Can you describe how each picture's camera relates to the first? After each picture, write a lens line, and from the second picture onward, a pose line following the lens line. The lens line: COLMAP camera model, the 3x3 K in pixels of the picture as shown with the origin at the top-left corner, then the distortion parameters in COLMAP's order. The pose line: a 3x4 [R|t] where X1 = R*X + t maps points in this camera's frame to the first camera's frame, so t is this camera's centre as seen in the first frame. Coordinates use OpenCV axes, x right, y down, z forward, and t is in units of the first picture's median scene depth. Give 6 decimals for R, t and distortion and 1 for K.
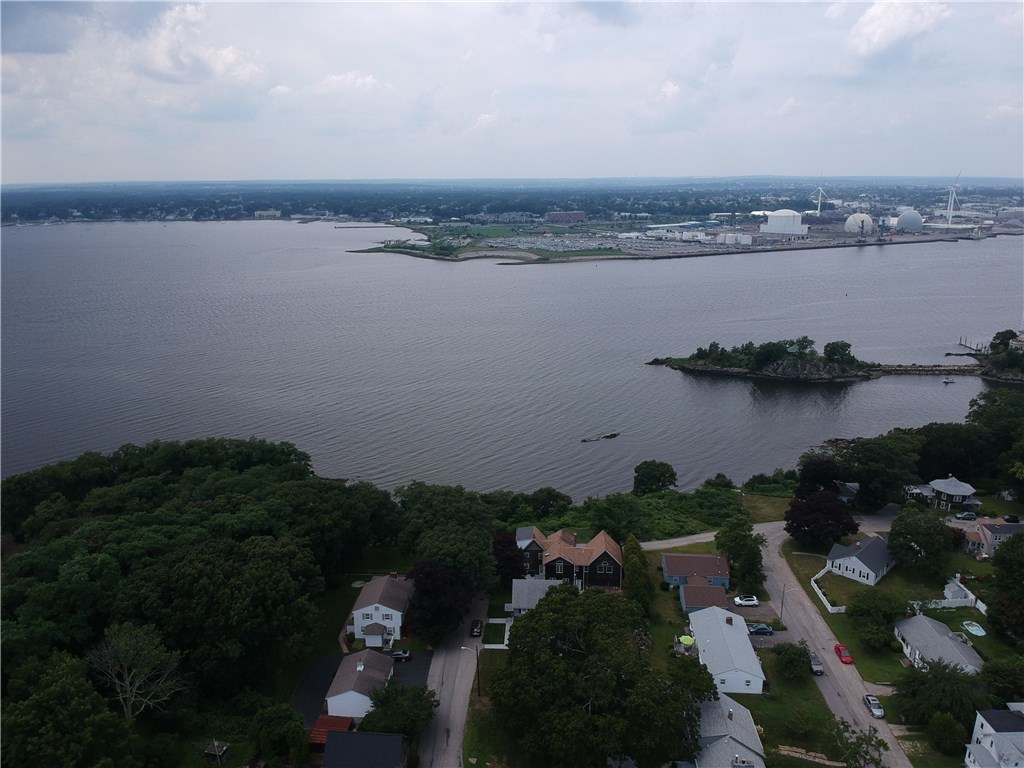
lens RADIAL K [[757.5, 0, 503.3], [0, 757.5, 376.5], [0, 0, 1]] dist [0.035908, -0.067663]
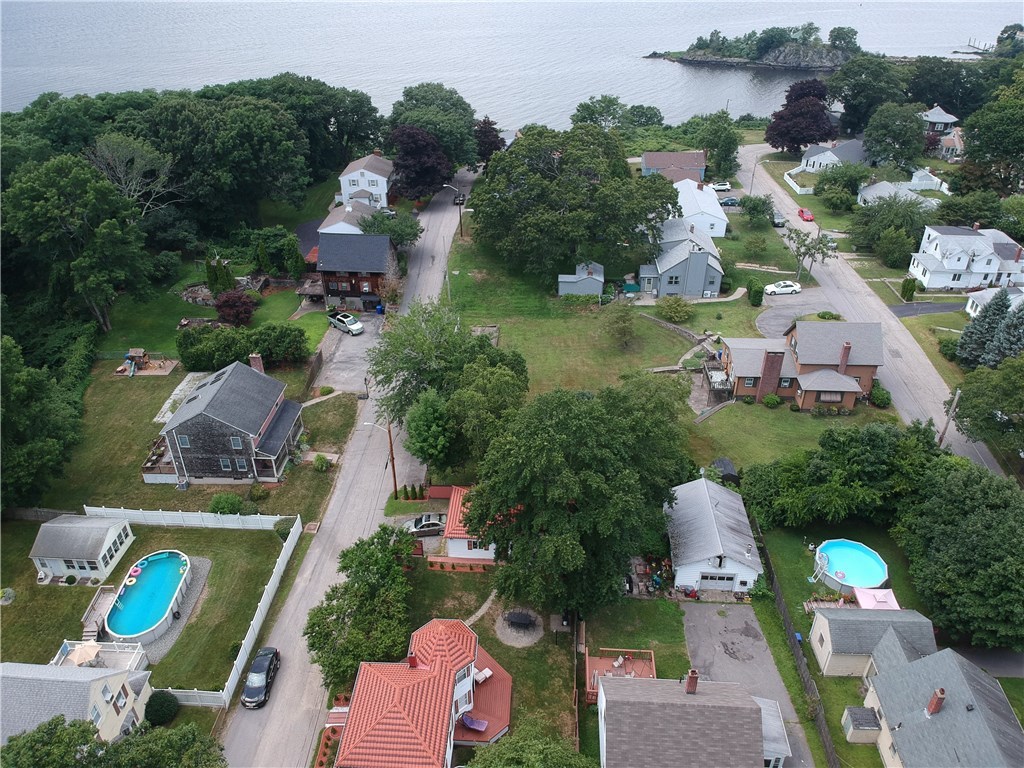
lens RADIAL K [[757.5, 0, 510.3], [0, 757.5, 382.9], [0, 0, 1]] dist [0.035908, -0.067663]
pose [[0.999873, -0.008848, 0.013287, 0.018678], [0.004611, 0.956939, 0.290251, 0.276804], [-0.015283, -0.290153, 0.956858, -0.076430]]
